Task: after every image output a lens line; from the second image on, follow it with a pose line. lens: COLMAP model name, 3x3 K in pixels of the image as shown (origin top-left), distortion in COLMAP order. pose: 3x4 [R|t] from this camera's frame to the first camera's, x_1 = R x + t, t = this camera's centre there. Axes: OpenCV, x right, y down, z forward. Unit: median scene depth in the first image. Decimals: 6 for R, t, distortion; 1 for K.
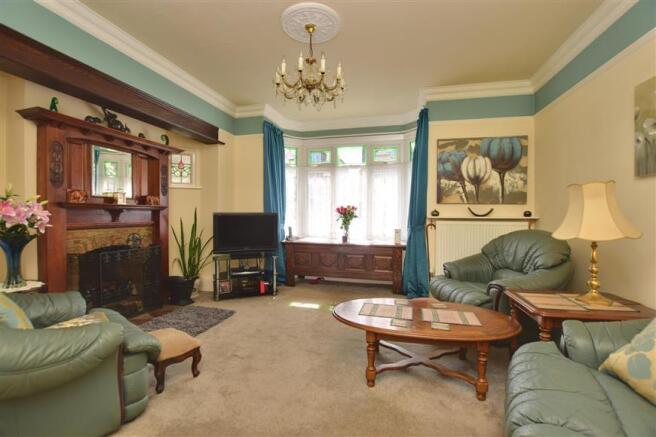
lens RADIAL K [[295.0, 0, 328.6], [0, 295.0, 217.2], [0, 0, 1]] dist [-0.000693, -0.000108]
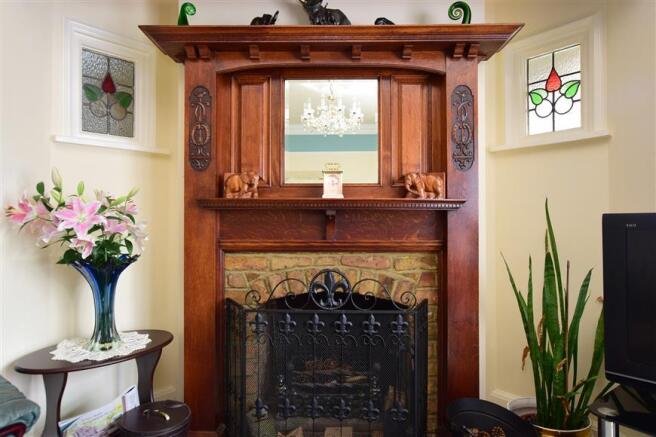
lens RADIAL K [[394.1, 0, 327.8], [0, 394.1, 220.6], [0, 0, 1]] dist [-0.004460, -0.000741]
pose [[0.219882, -0.010598, -0.975469, -0.148339], [-0.012341, 0.999831, -0.013644, -0.004217], [0.975448, 0.015038, 0.219714, 0.877086]]
